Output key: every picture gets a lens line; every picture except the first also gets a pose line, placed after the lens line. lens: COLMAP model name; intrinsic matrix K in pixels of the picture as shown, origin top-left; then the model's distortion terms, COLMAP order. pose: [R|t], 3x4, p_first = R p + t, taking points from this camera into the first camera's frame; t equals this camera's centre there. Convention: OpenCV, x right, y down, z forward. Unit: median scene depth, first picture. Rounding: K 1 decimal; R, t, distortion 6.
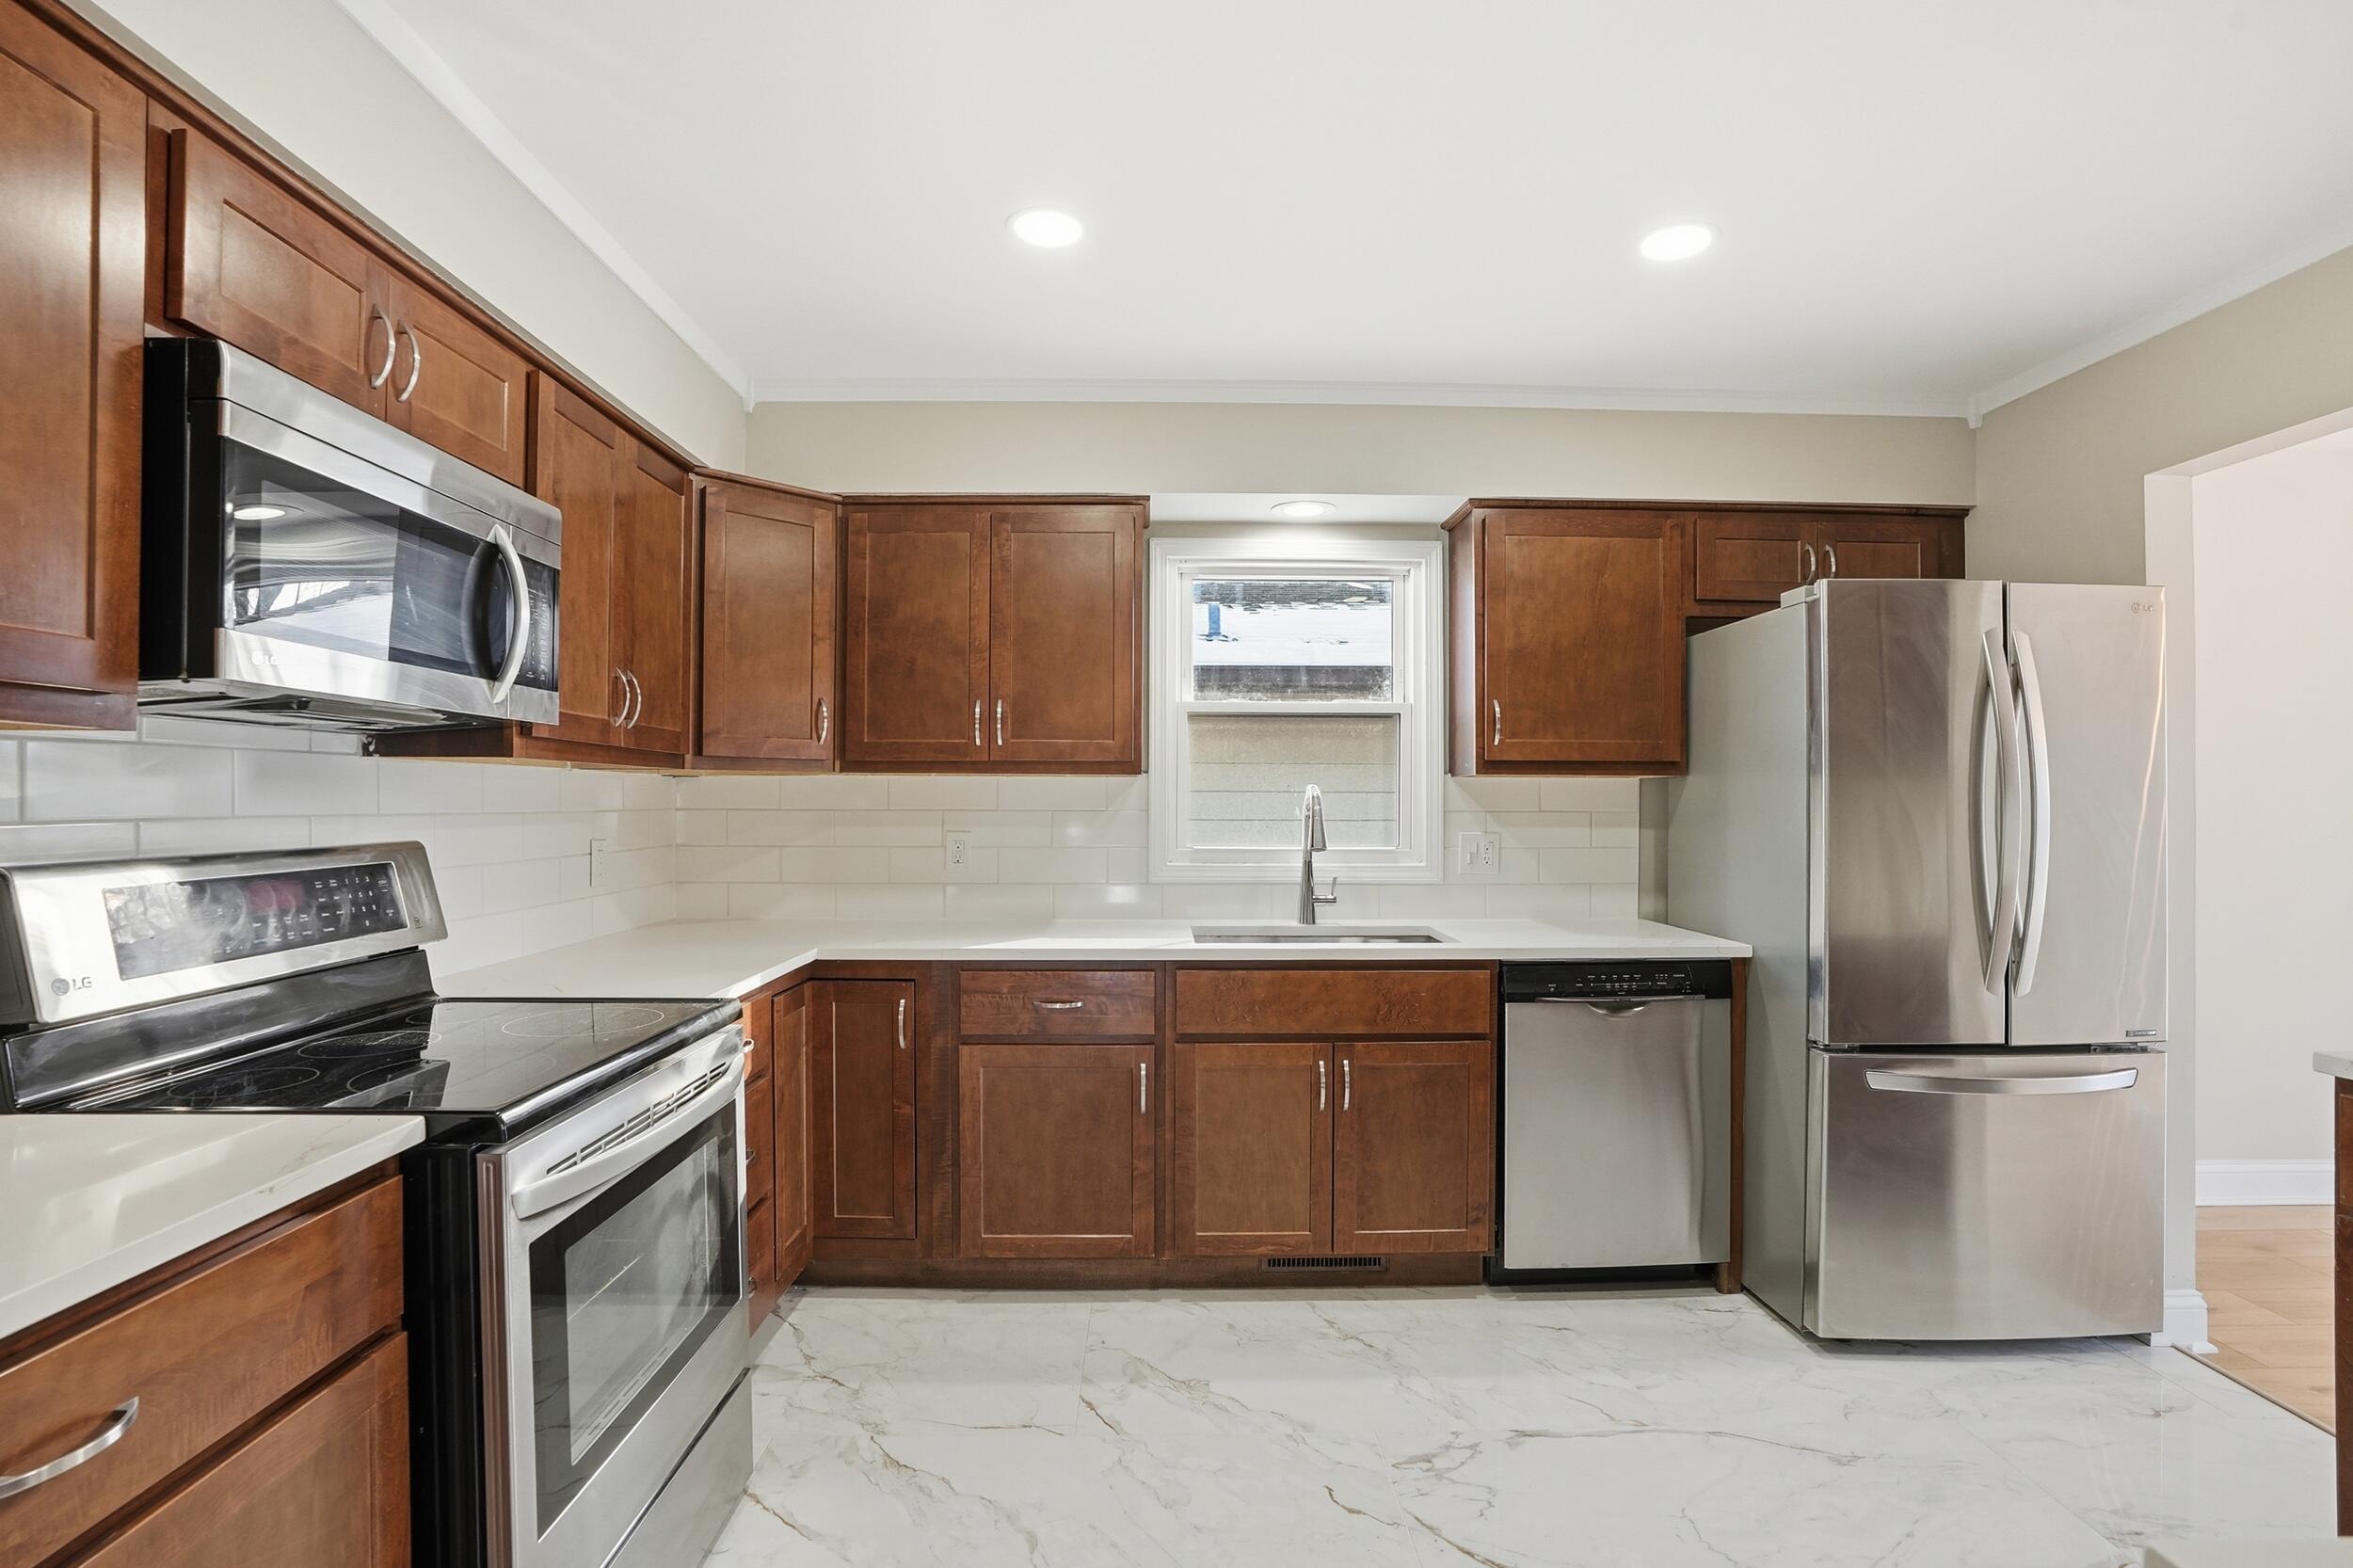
lens RADIAL K [[1098.7, 0, 1176.5], [0, 1098.7, 784.0], [0, 0, 1]] dist [-0.075305, 0.000018]
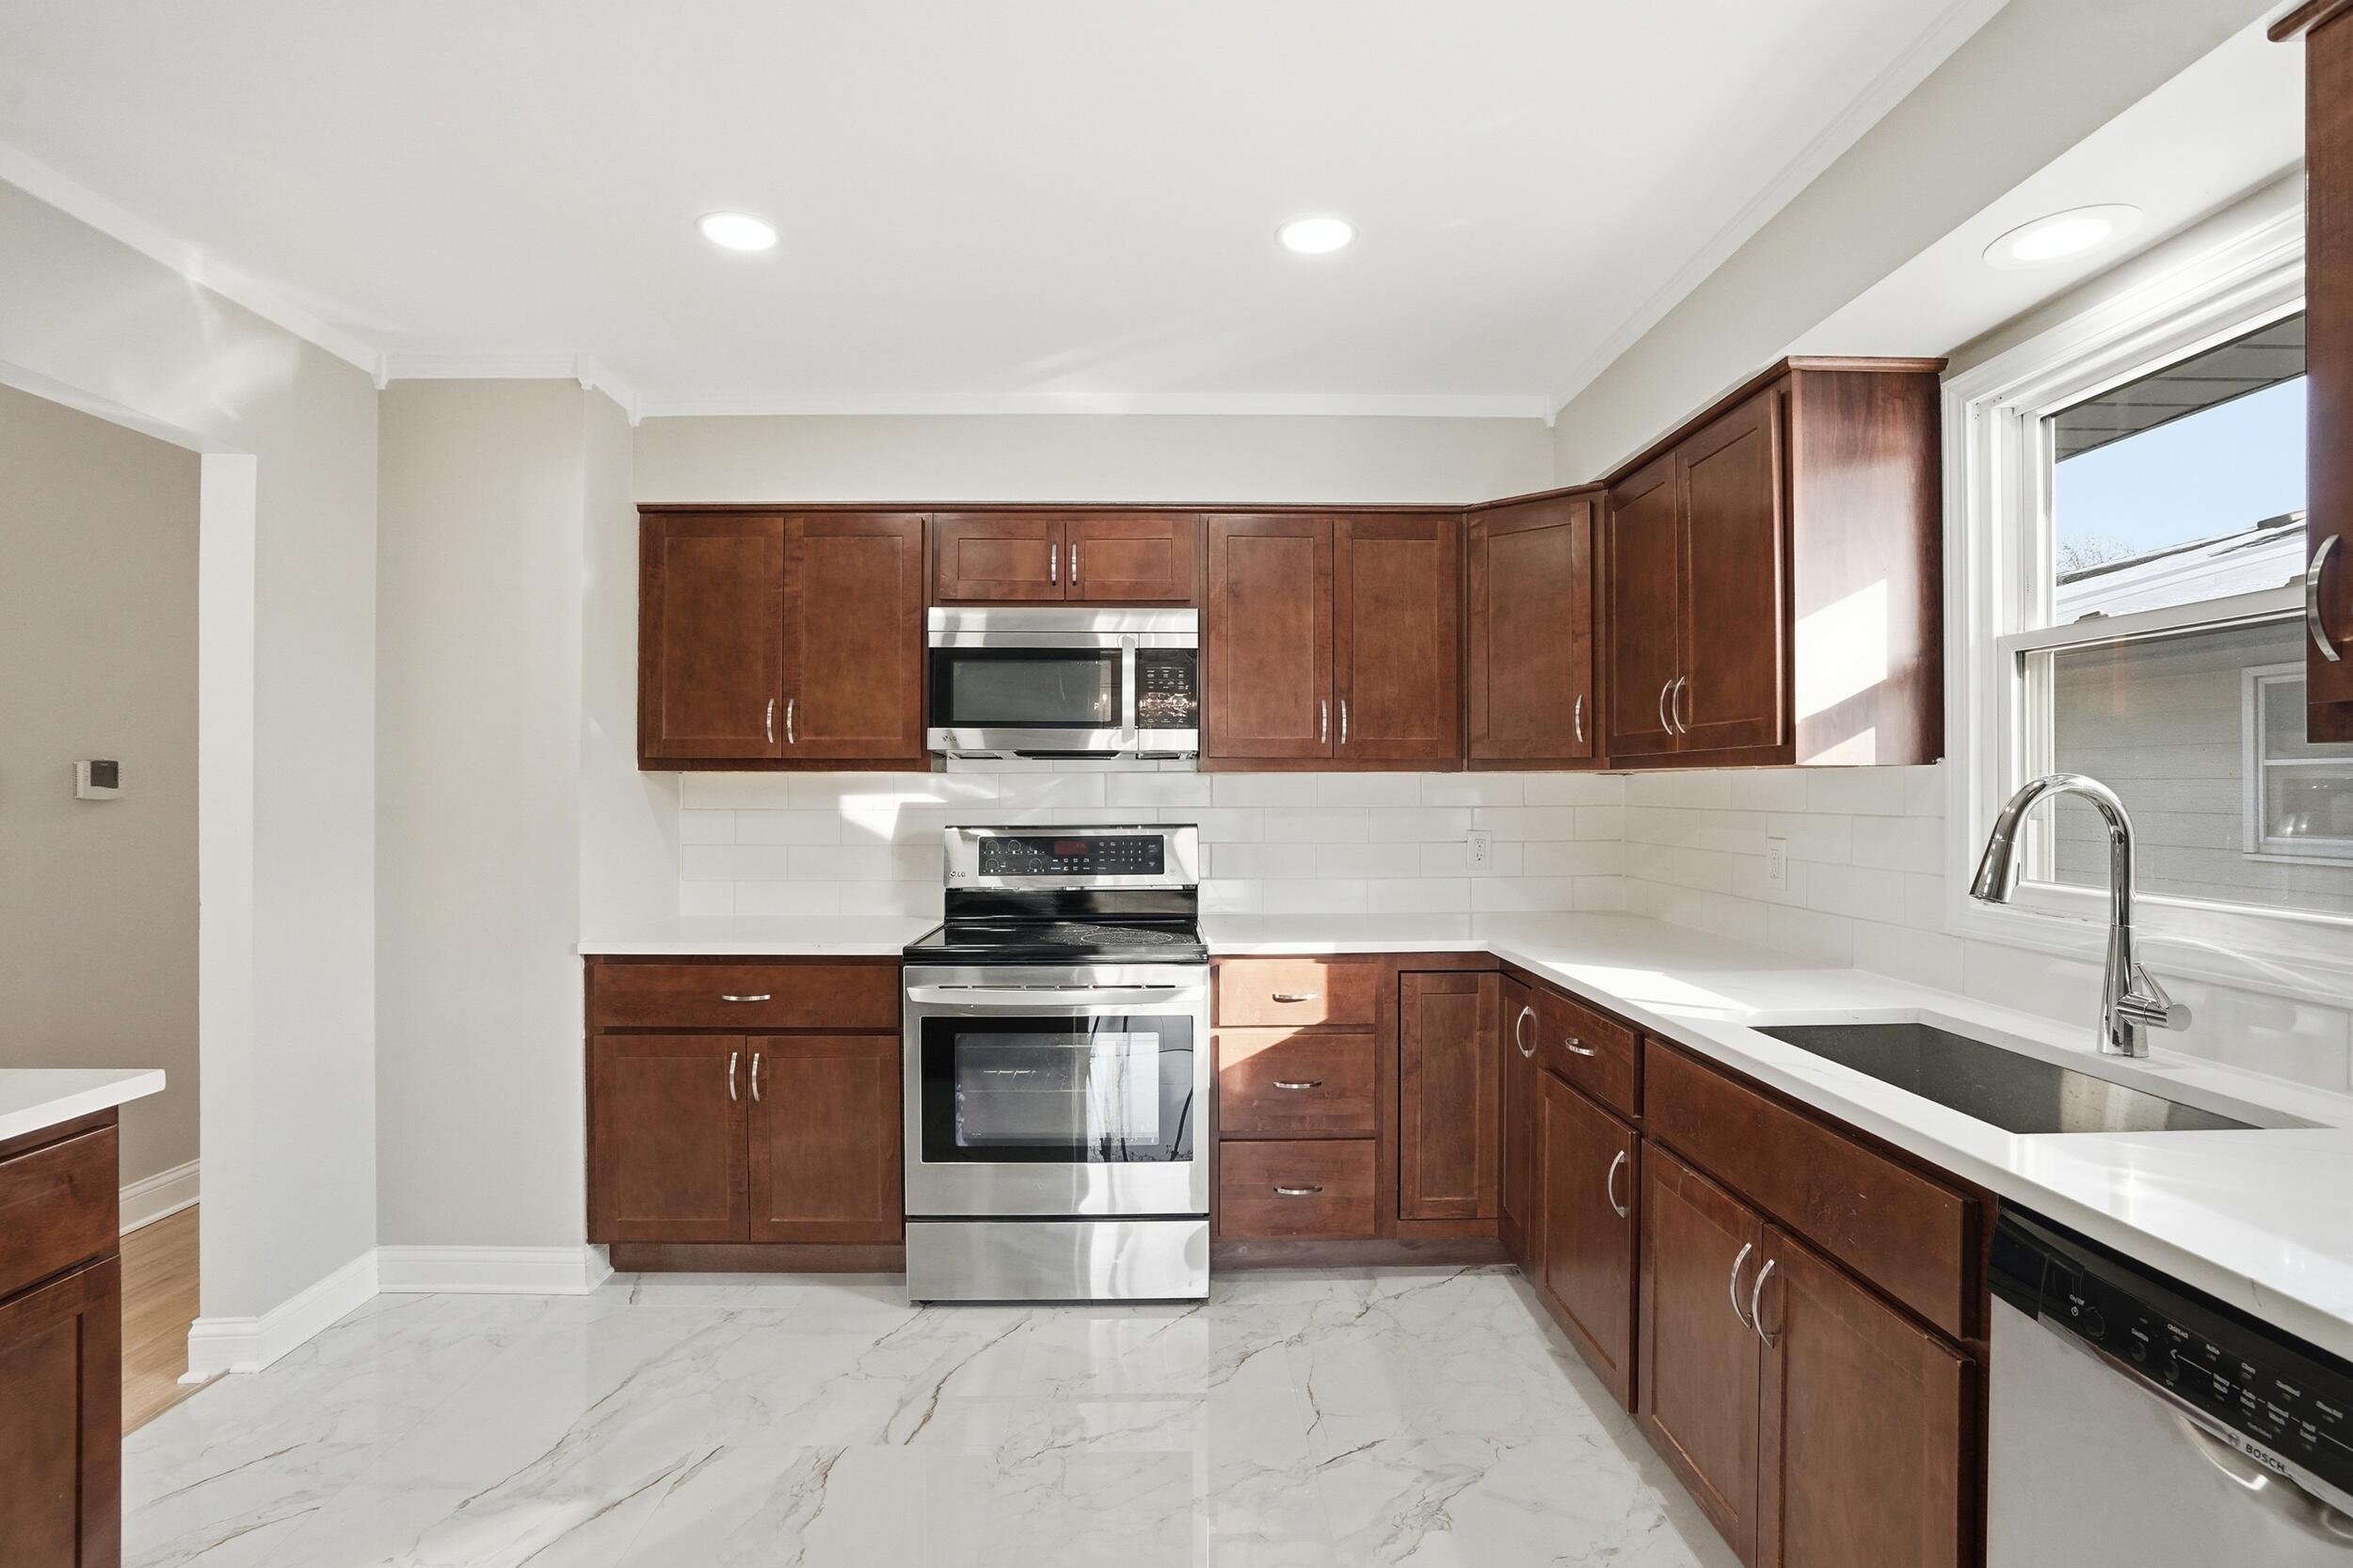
lens RADIAL K [[1089.4, 0, 1176.5], [0, 1089.4, 784.0], [0, 0, 1]] dist [-0.038361, 0.001004]
pose [[0.005873, -0.007352, -0.999956, 0.718867], [0.016413, 0.999839, -0.007255, 0.003493], [0.999848, -0.016369, 0.005993, 0.697408]]
